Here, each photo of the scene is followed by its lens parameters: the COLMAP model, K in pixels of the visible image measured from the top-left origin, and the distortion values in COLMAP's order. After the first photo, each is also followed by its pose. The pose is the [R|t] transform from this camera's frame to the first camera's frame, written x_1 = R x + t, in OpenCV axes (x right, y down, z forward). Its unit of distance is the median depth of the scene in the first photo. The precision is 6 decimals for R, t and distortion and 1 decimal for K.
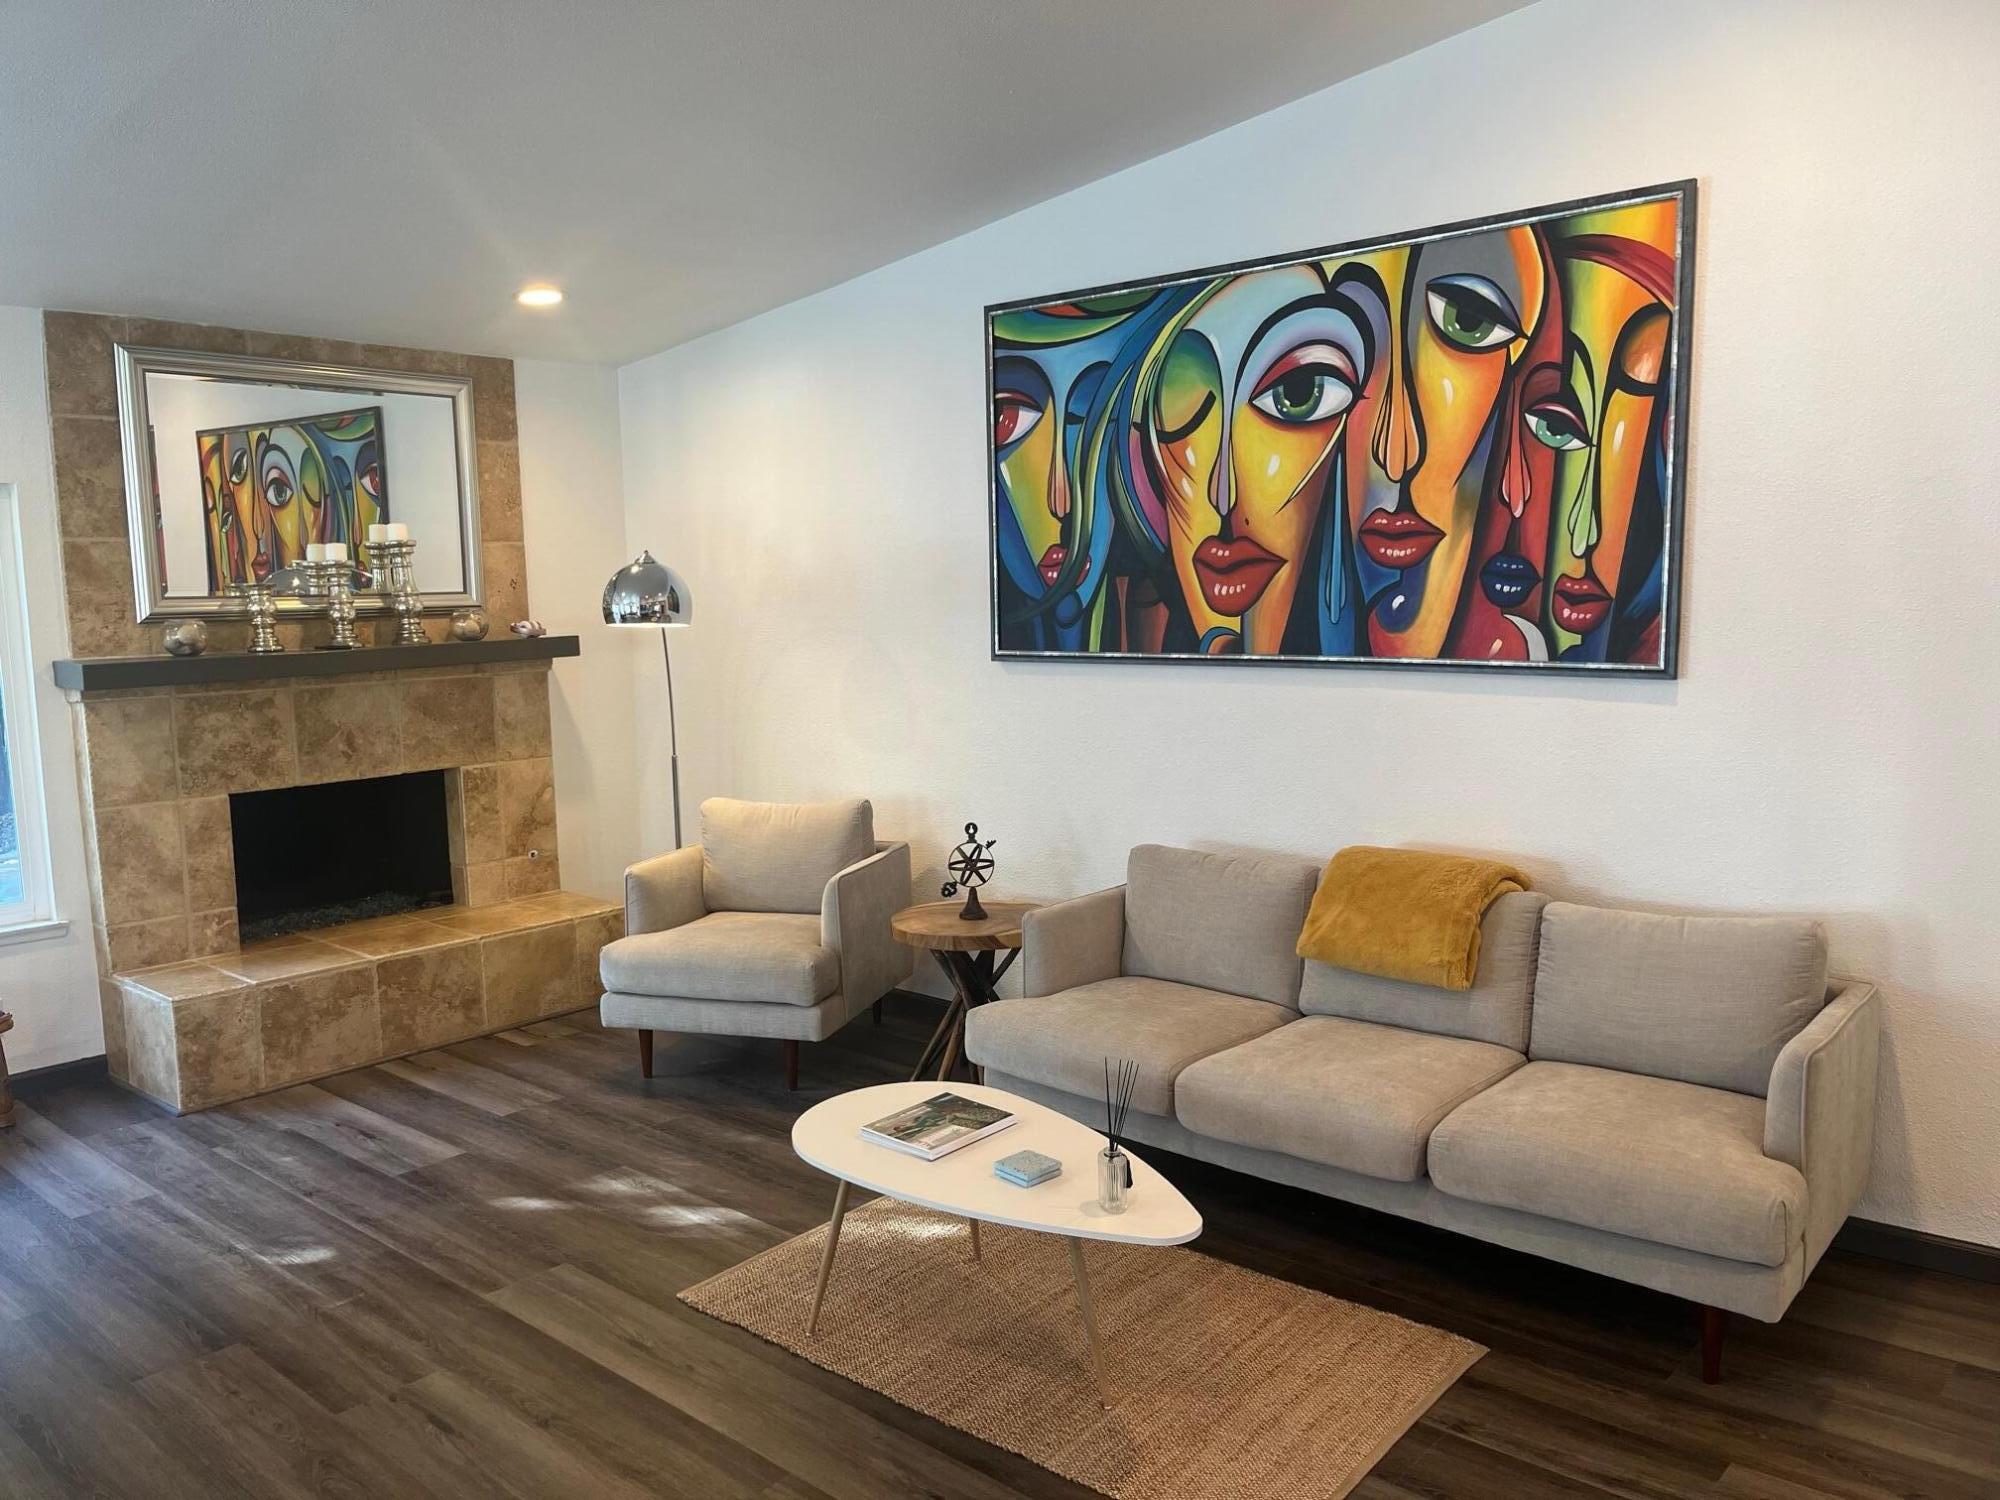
lens RADIAL K [[1528.4, 0, 995.0], [0, 1528.4, 758.0], [0, 0, 1]] dist [0.058351, -0.072479]
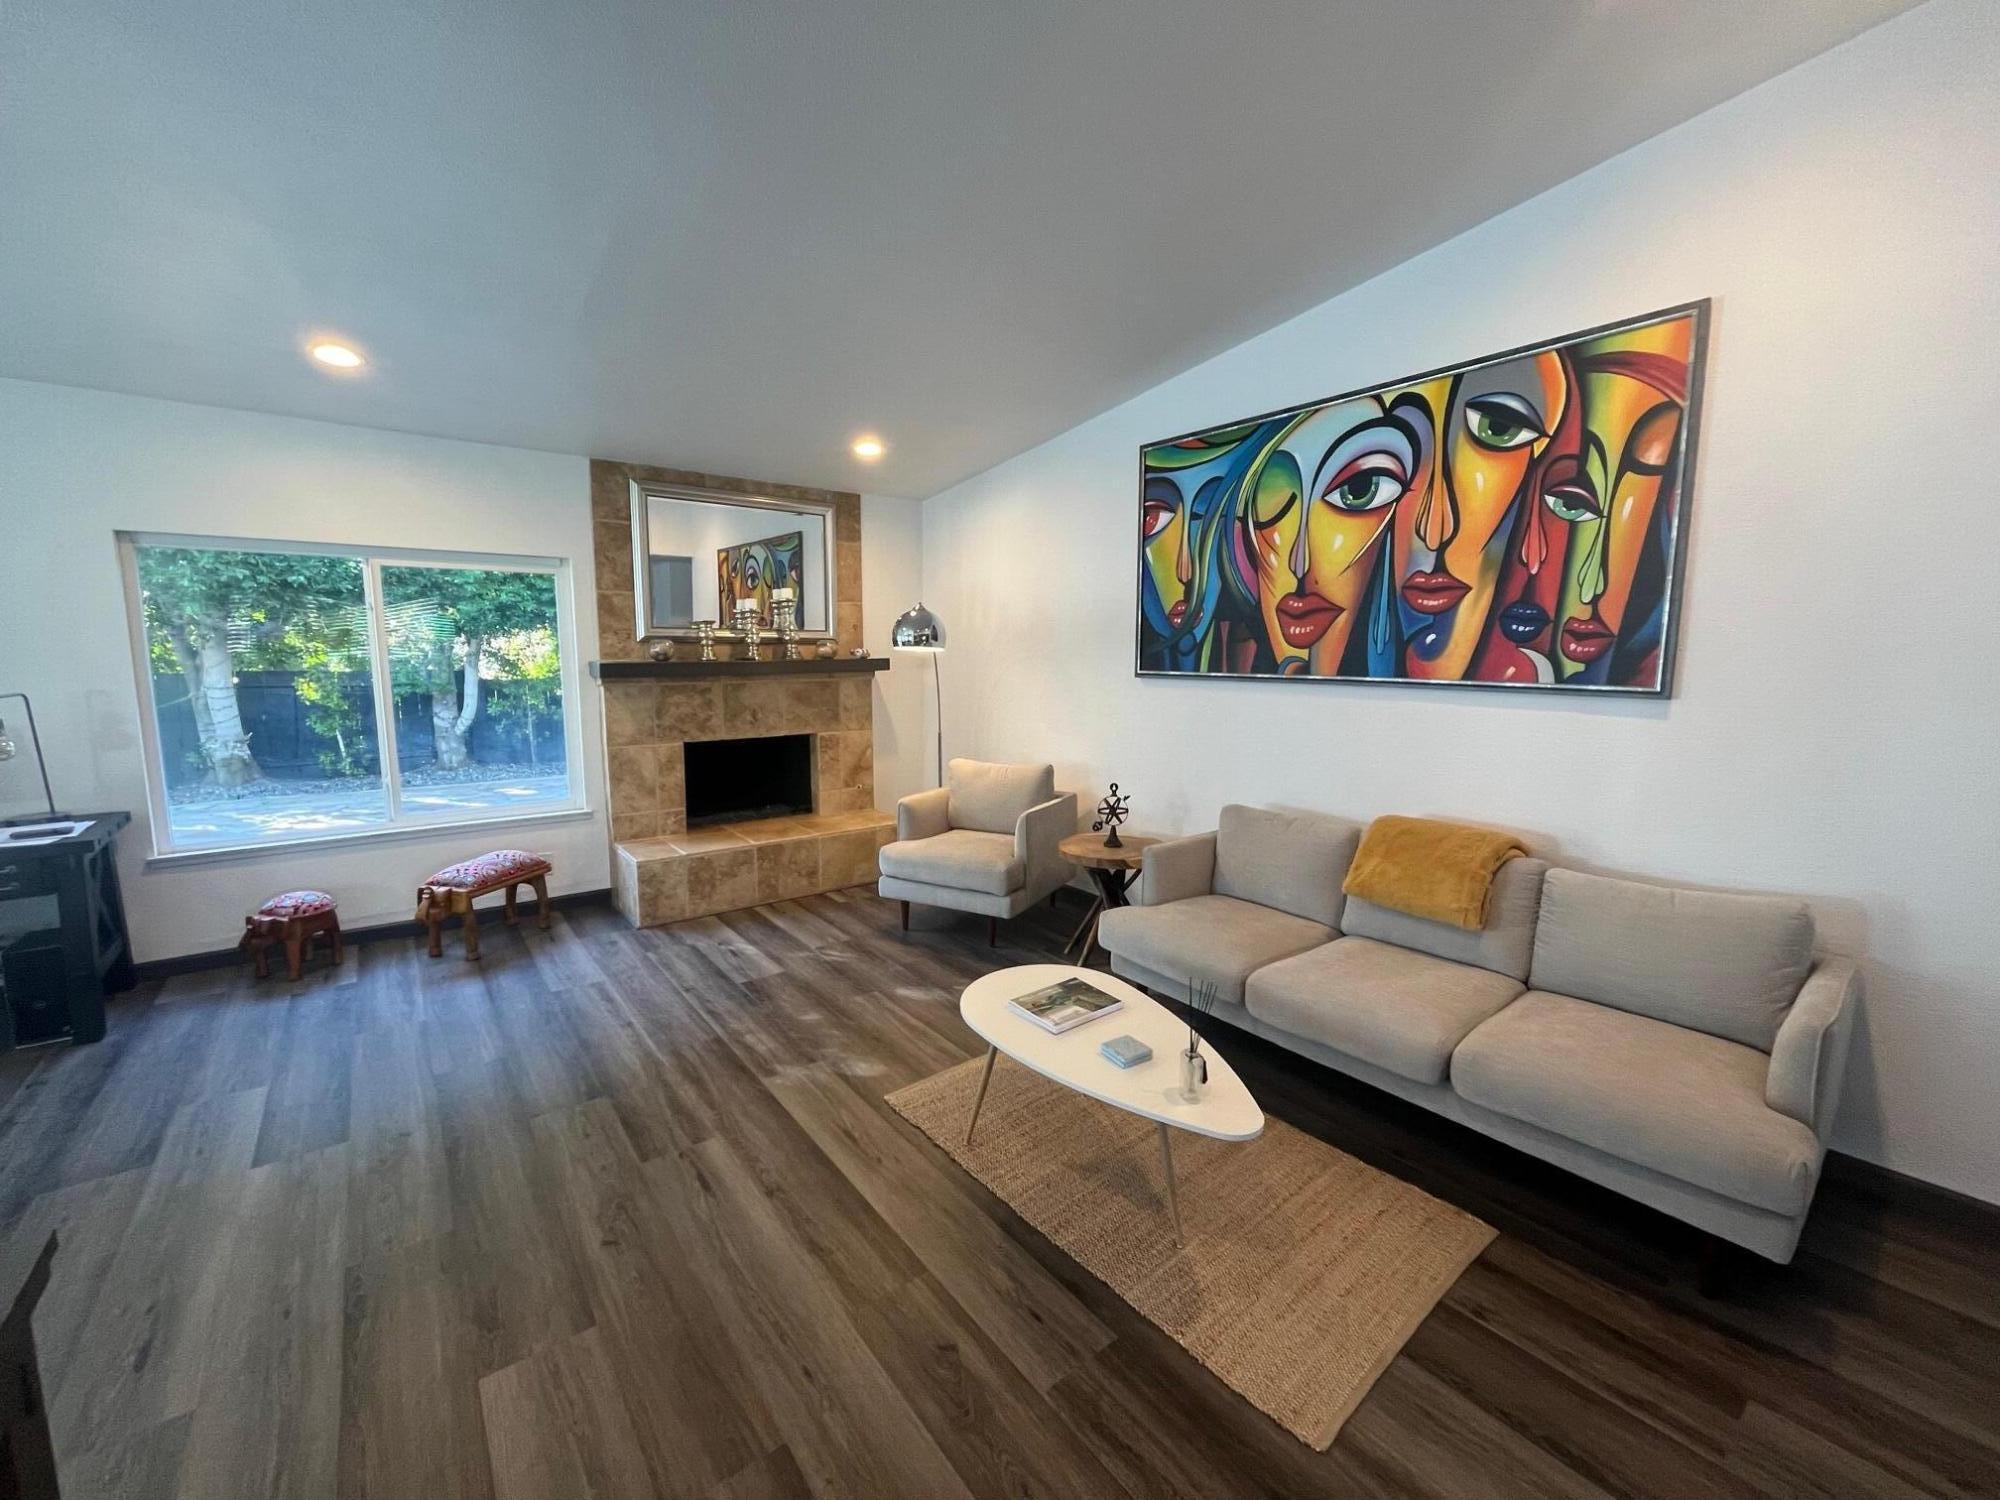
lens RADIAL K [[807.7, 0, 1007.6], [0, 807.7, 744.8], [0, 0, 1]] dist [-0.003017, -0.000236]
pose [[0.983173, 0.045379, -0.176948, 0.021905], [-0.045125, 0.998966, 0.005462, 0.005810], [0.177013, 0.002615, 0.984205, 0.212755]]
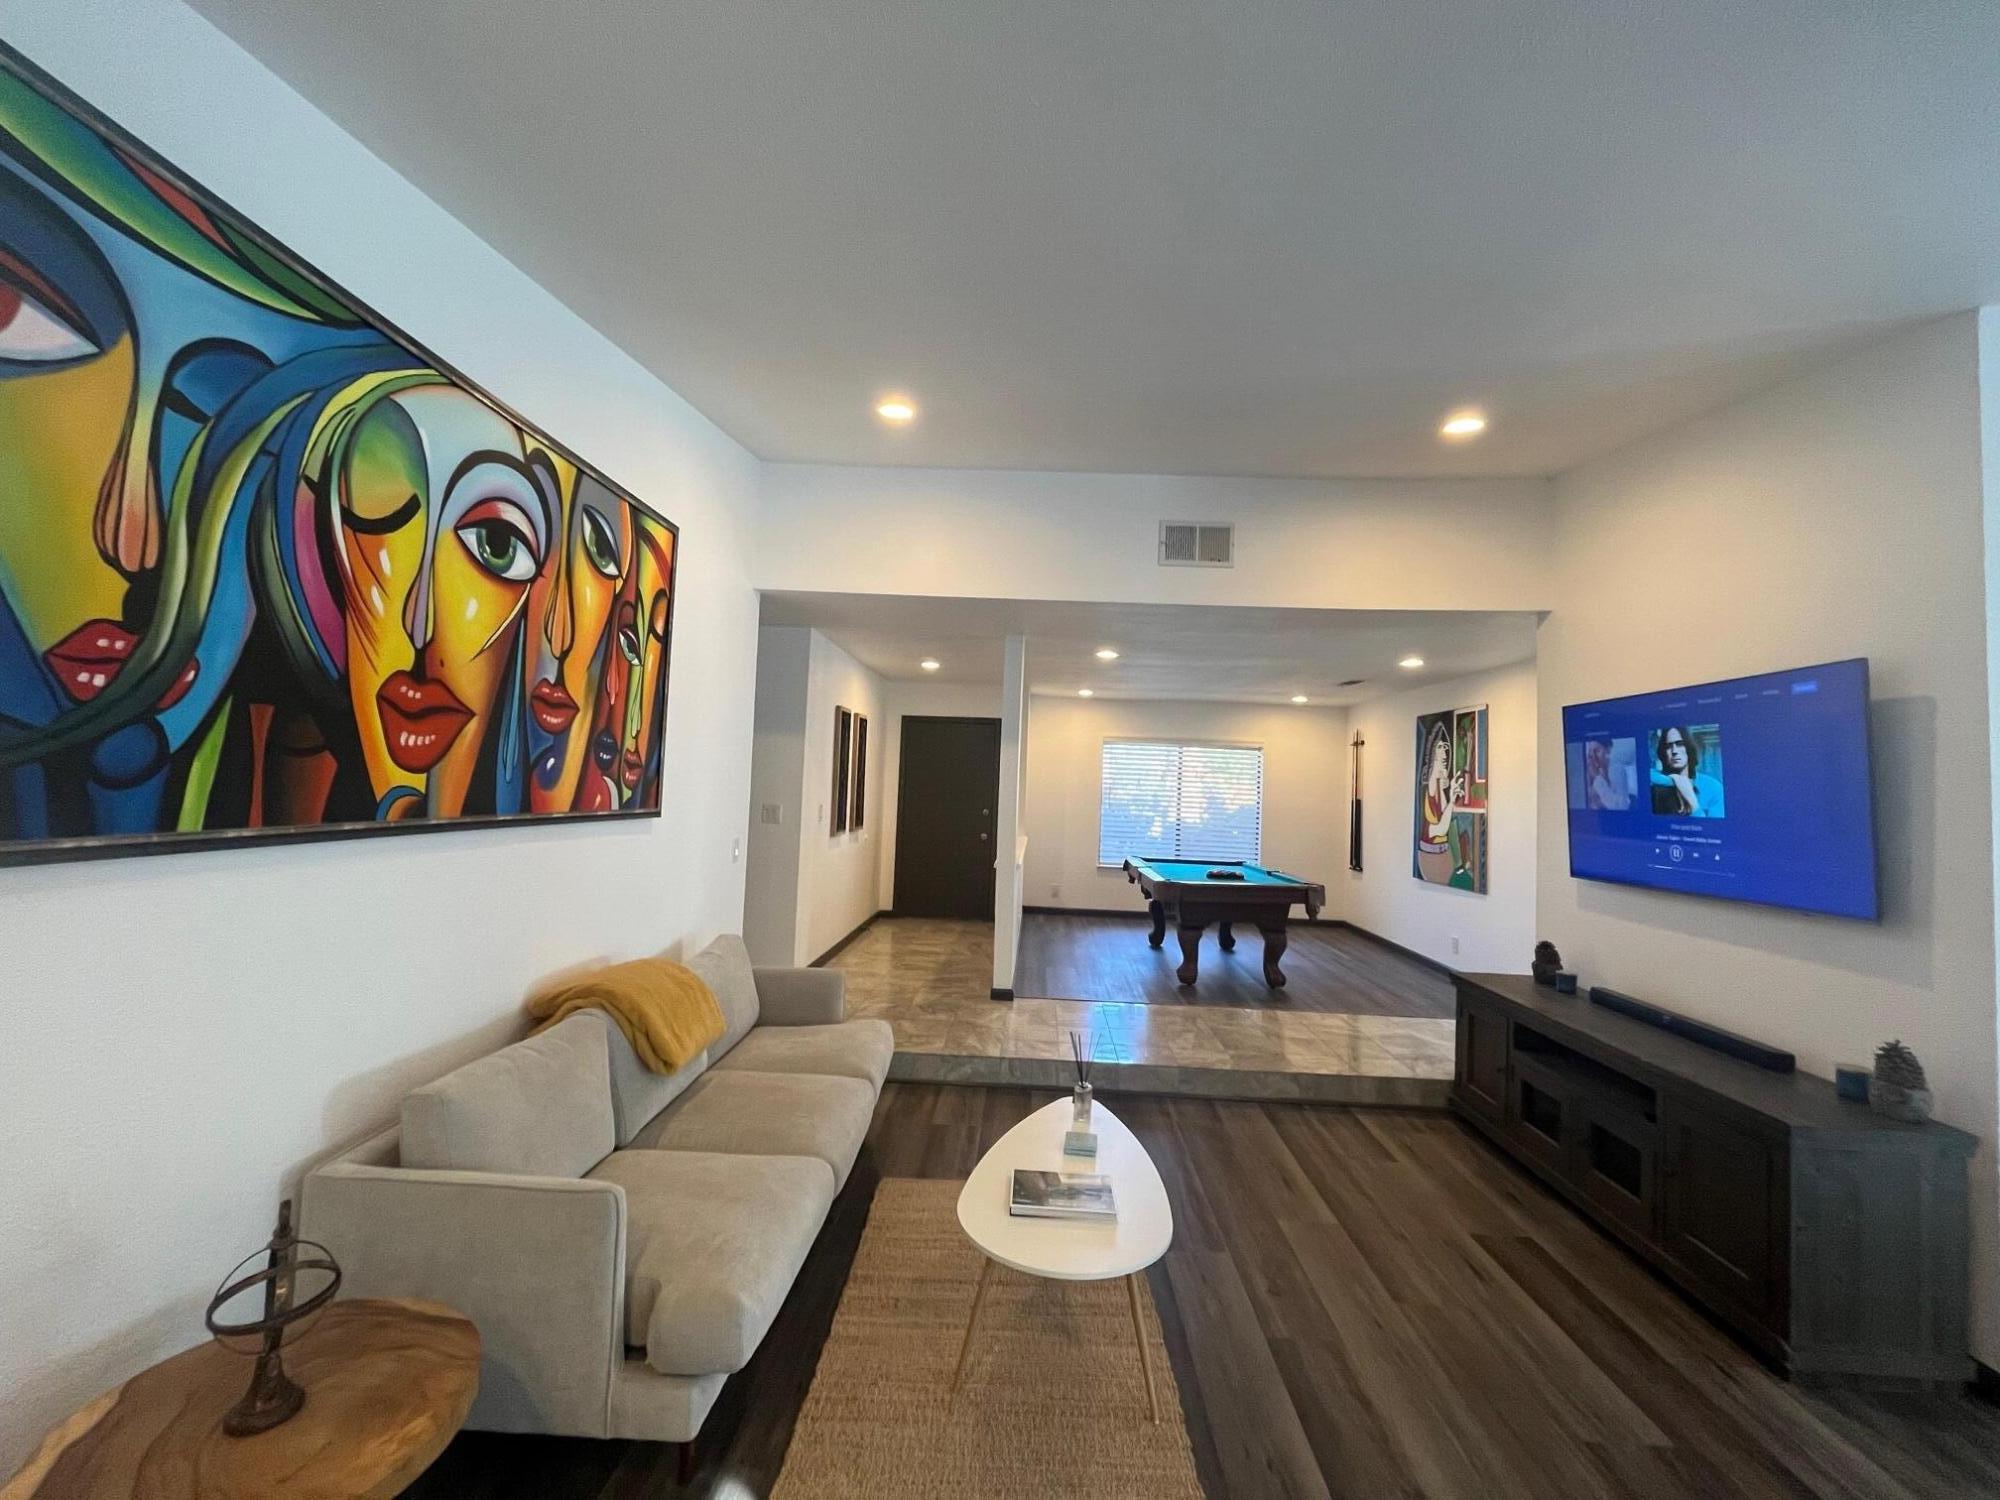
lens RADIAL K [[813.0, 0, 1006.9], [0, 813.0, 749.4], [0, 0, 1]] dist [-0.002030, -0.000129]
pose [[-0.633436, 0.032109, 0.773129, -0.386904], [0.067468, 0.997625, 0.013845, -0.092344], [-0.770848, 0.060931, -0.634098, 1.060002]]
